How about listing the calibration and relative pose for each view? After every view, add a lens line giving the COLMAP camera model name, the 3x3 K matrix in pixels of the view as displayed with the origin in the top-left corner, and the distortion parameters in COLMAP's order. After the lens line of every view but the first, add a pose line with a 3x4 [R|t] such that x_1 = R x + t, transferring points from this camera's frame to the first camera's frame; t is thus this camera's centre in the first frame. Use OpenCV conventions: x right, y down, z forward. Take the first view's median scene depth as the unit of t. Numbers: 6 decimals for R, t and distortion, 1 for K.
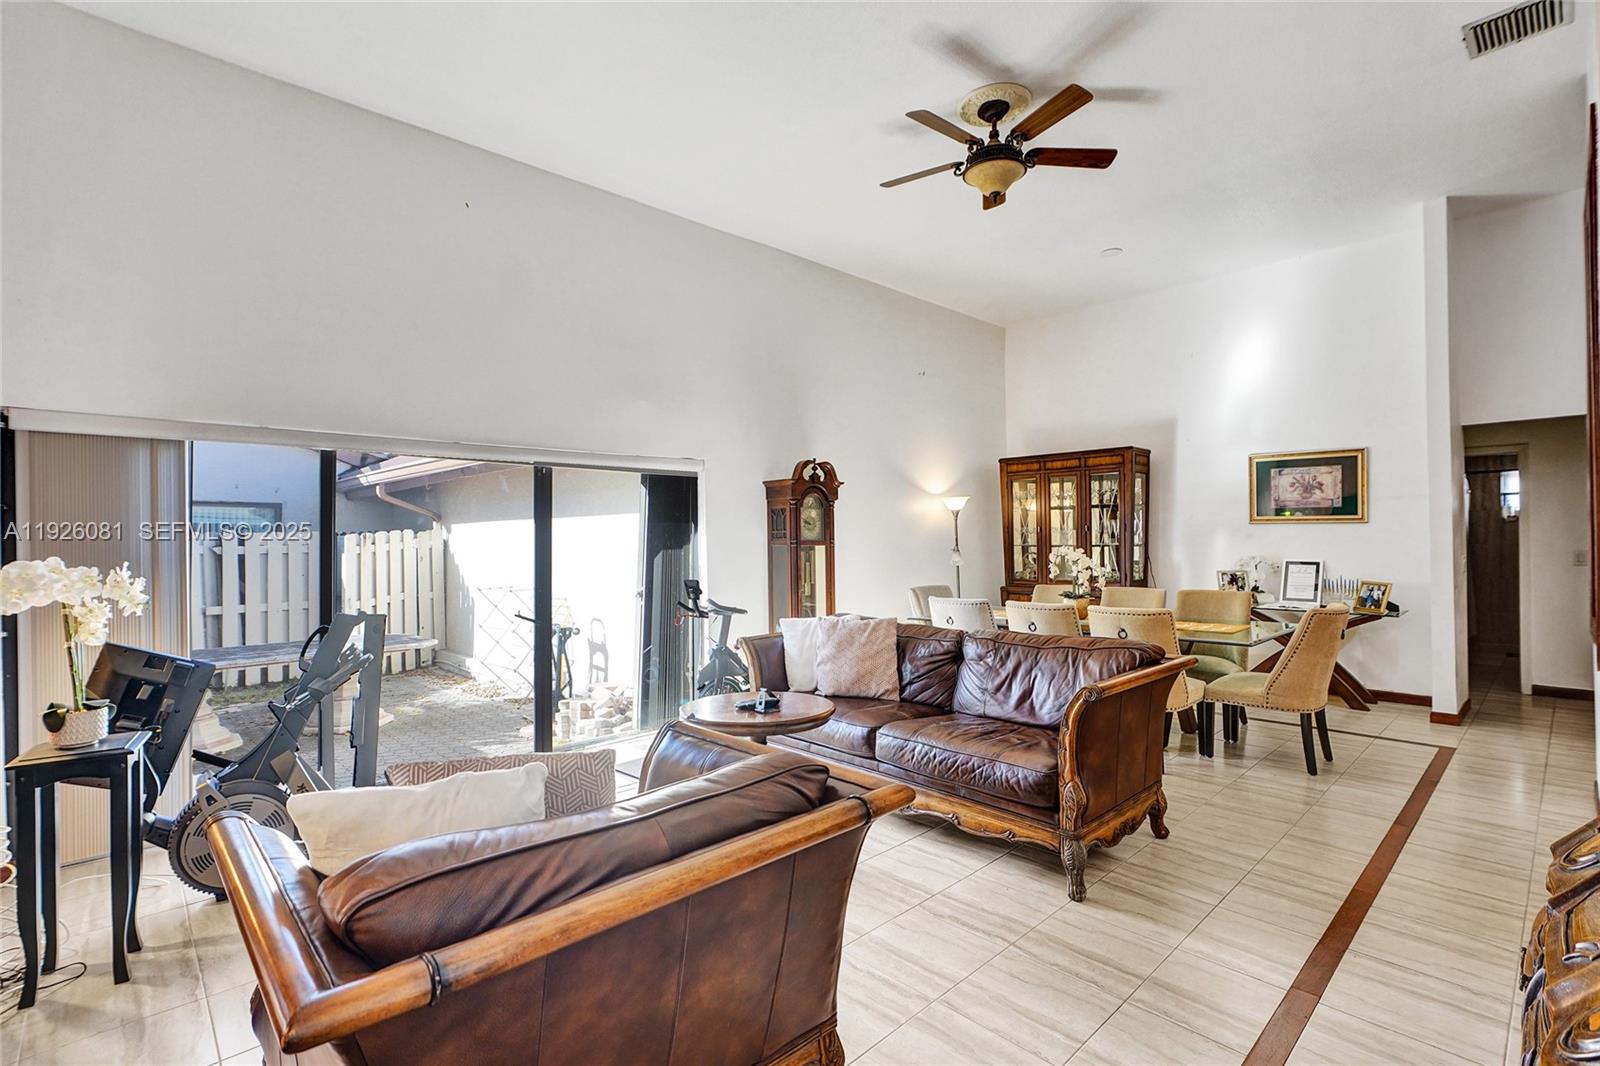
lens RADIAL K [[729.6, 0, 799.0], [0, 729.6, 538.1], [0, 0, 1]] dist [-0.000578, -0.000227]
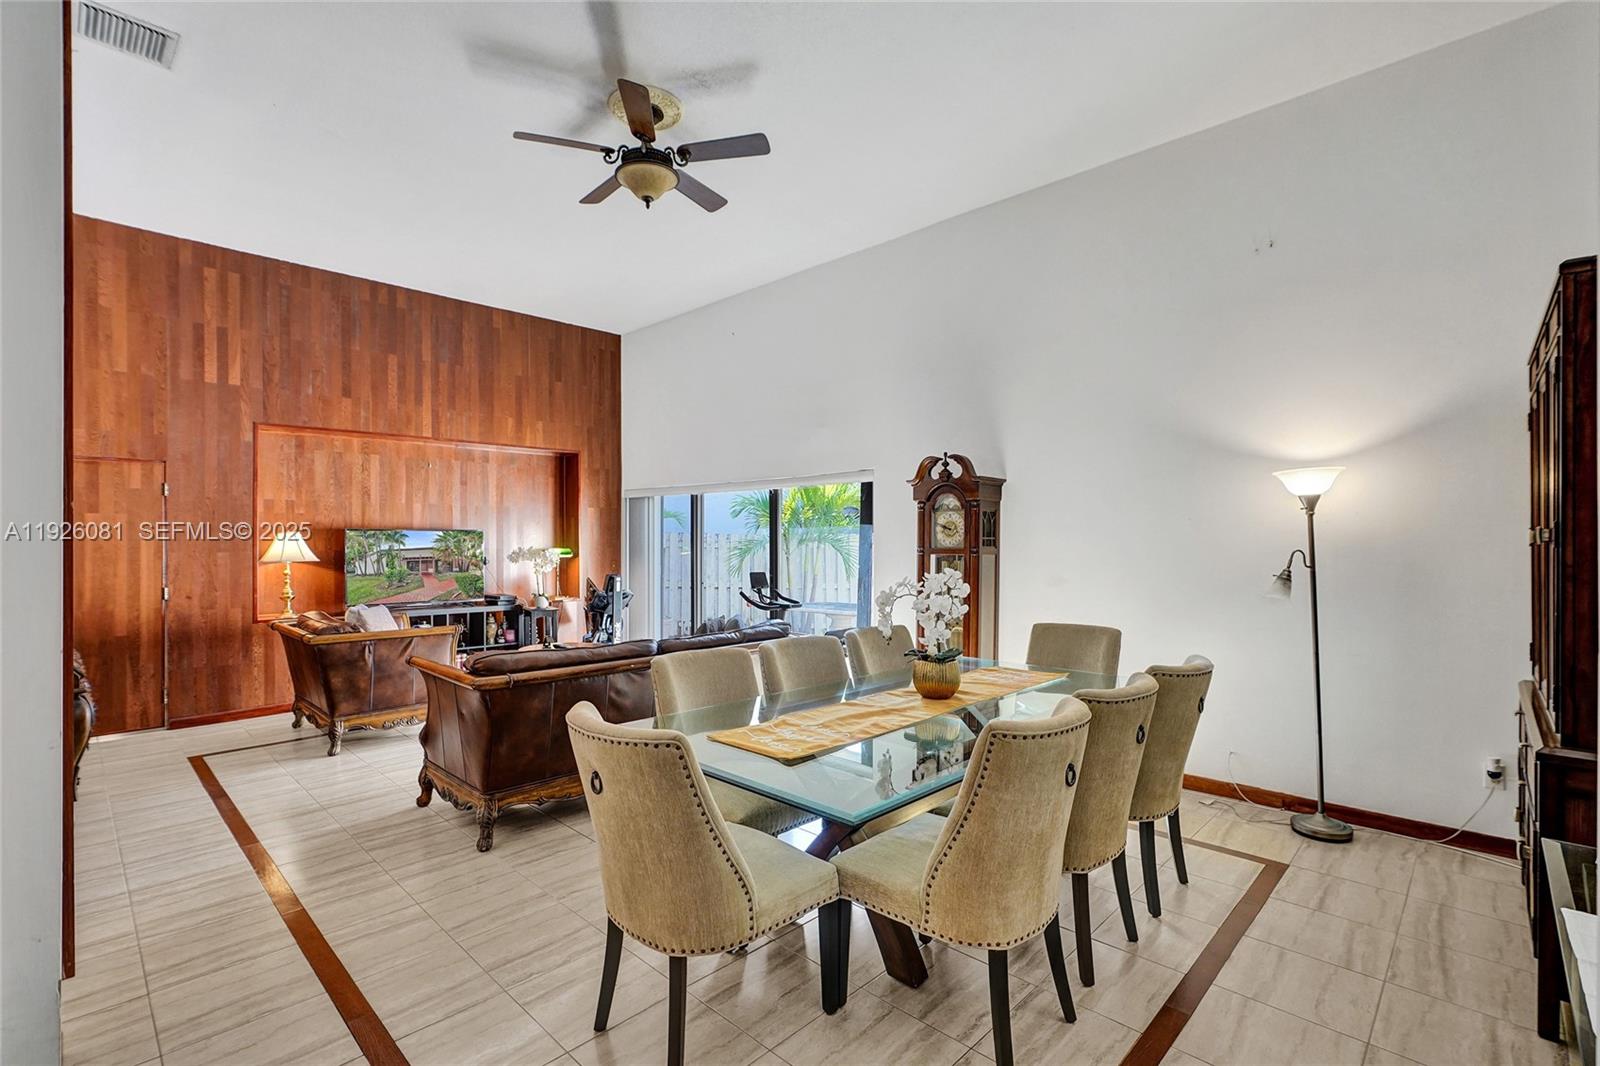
lens RADIAL K [[729.6, 0, 799.0], [0, 729.6, 538.1], [0, 0, 1]] dist [-0.000578, -0.000227]
pose [[0.034498, 0.012920, -0.999321, 0.877280], [-0.005478, 0.999904, 0.012738, -0.019593], [0.999390, 0.005035, 0.034566, 0.811992]]
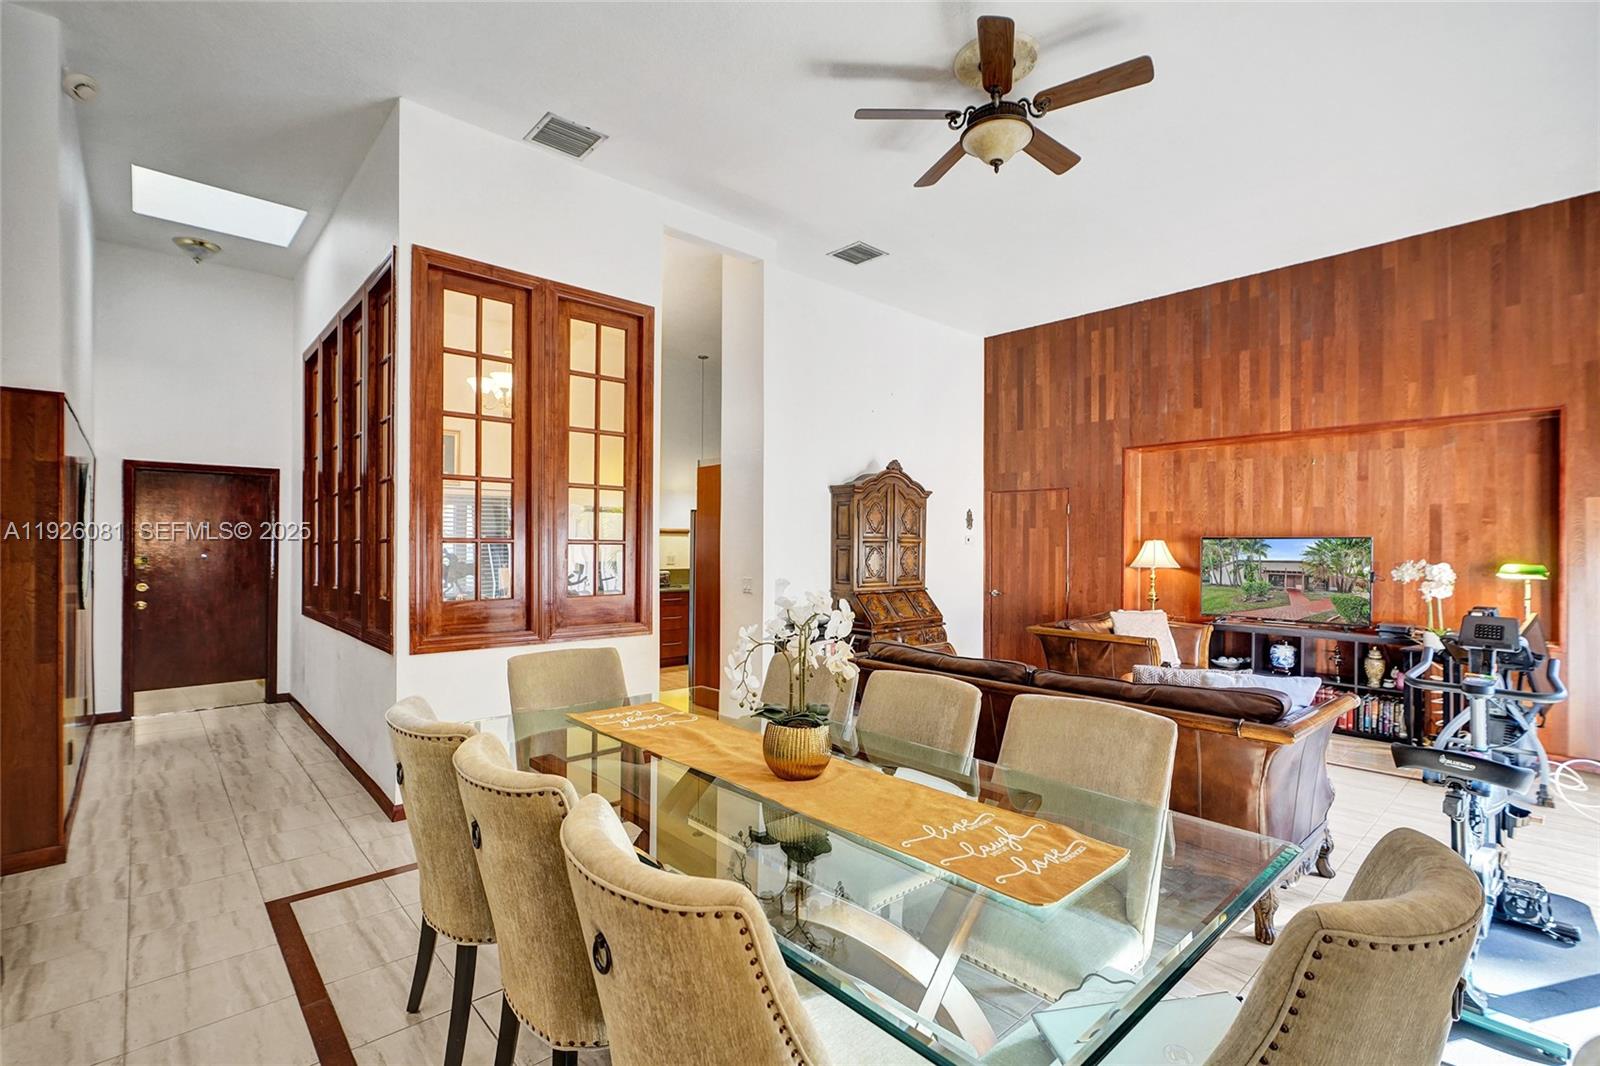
lens RADIAL K [[729.6, 0, 799.0], [0, 729.6, 538.1], [0, 0, 1]] dist [-0.000578, -0.000227]
pose [[-0.999830, 0.006198, 0.017361, 0.339223], [0.006153, 0.999978, -0.002603, -0.015355], [-0.017377, -0.002496, -0.999846, 1.299858]]
